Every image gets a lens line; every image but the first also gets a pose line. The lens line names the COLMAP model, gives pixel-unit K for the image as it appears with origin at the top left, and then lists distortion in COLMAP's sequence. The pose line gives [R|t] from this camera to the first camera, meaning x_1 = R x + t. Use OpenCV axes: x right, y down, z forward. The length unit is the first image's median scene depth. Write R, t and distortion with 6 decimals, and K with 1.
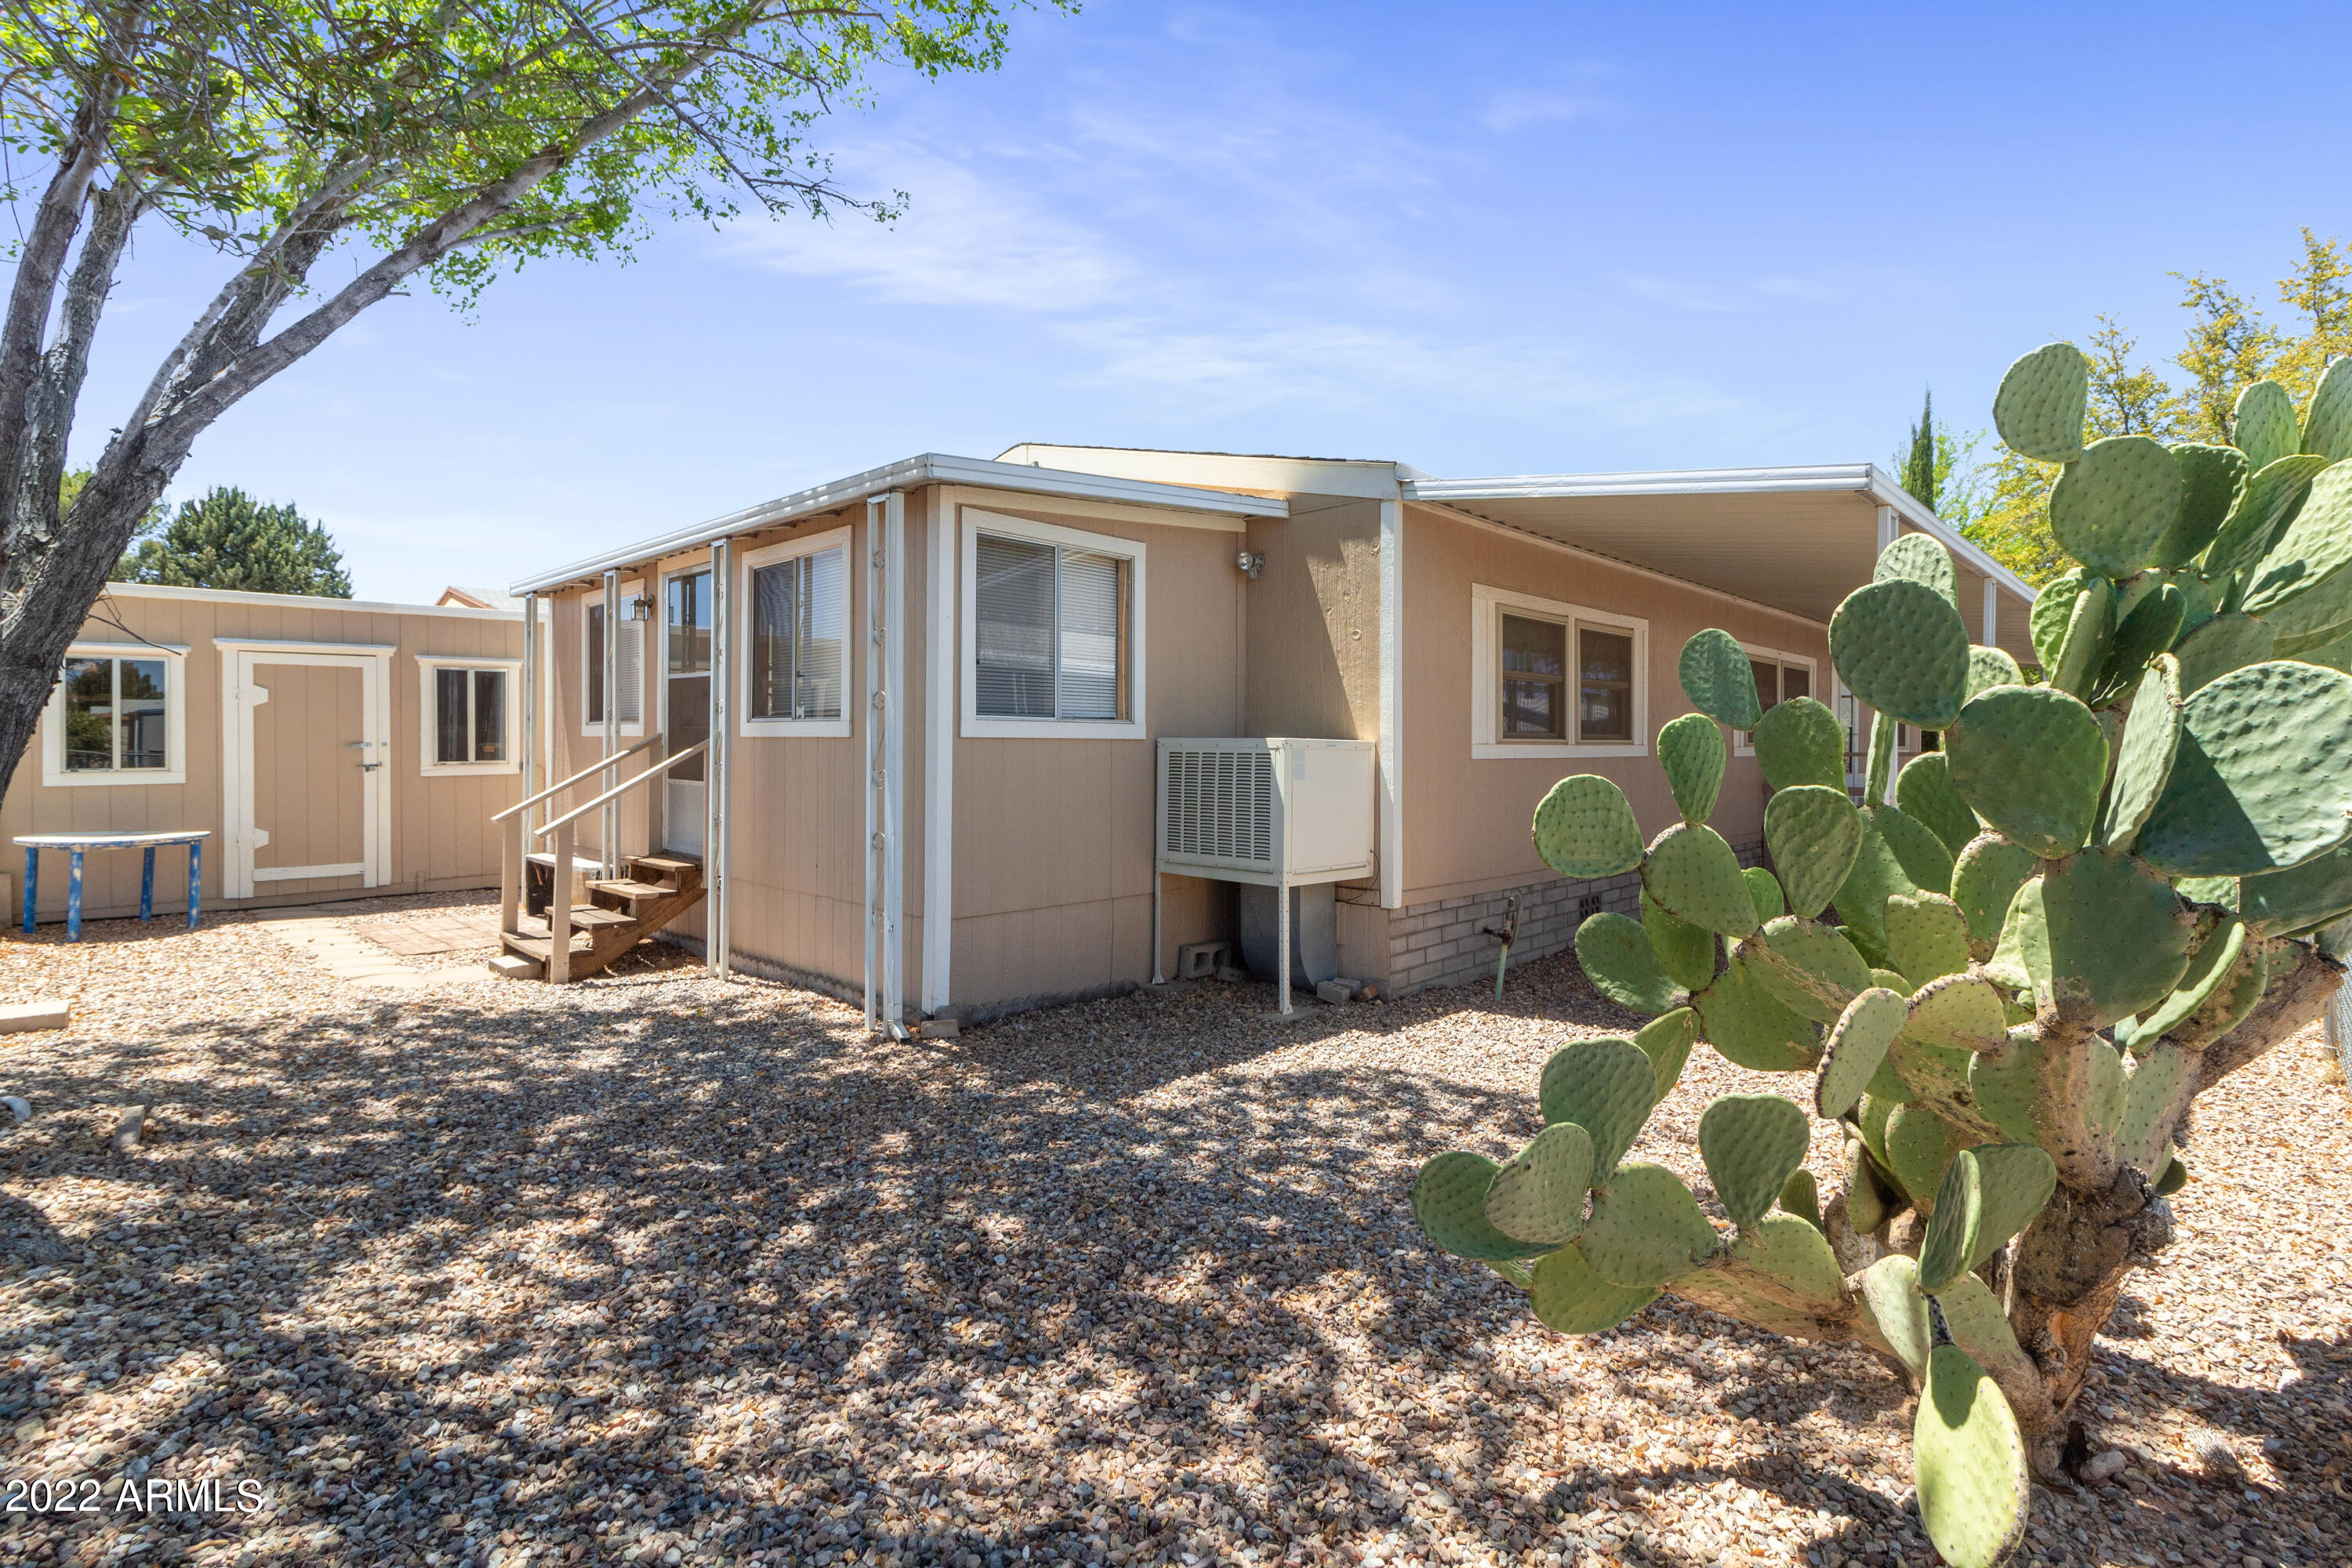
lens RADIAL K [[1089.6, 0, 1163.0], [0, 1089.6, 759.9], [0, 0, 1]] dist [-0.009139, 0.000029]
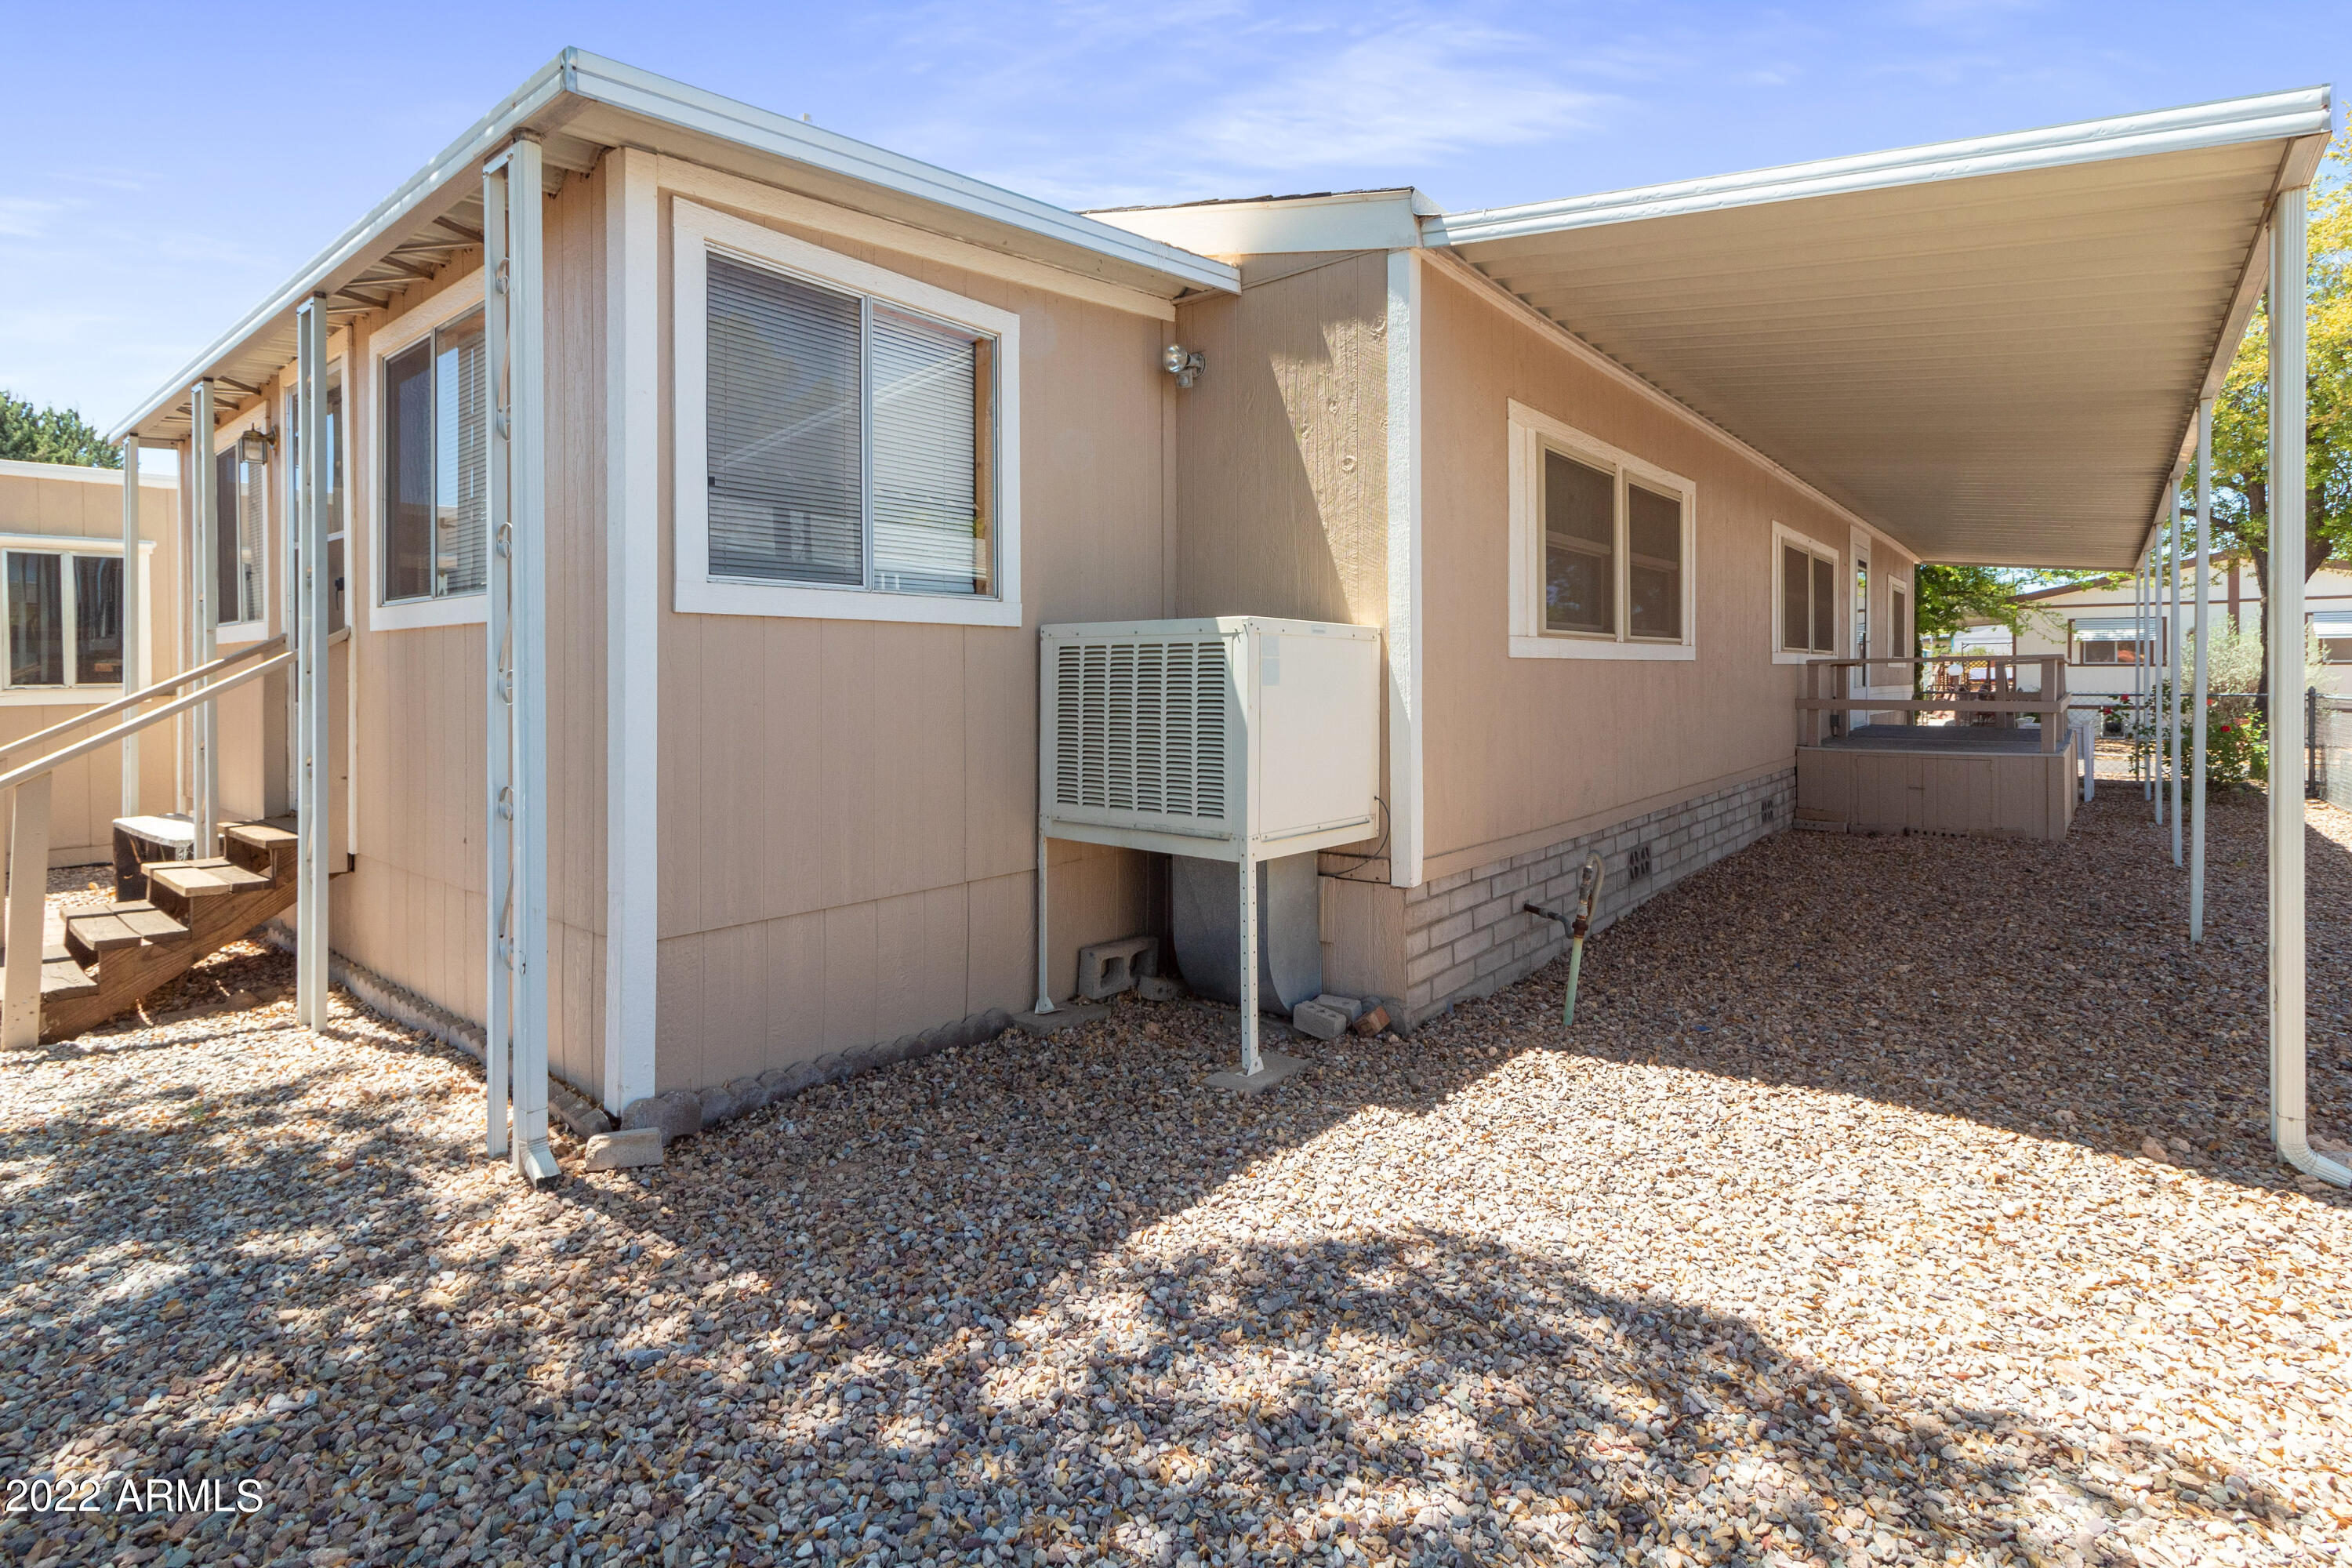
lens RADIAL K [[1089.6, 0, 1226.3], [0, 1089.6, 658.3], [0, 0, 1]] dist [-0.009139, 0.000029]
pose [[0.990473, -0.004129, 0.137647, 0.015082], [0.008249, 0.999535, -0.029372, 0.019250], [-0.137461, 0.030228, 0.990046, 0.367273]]
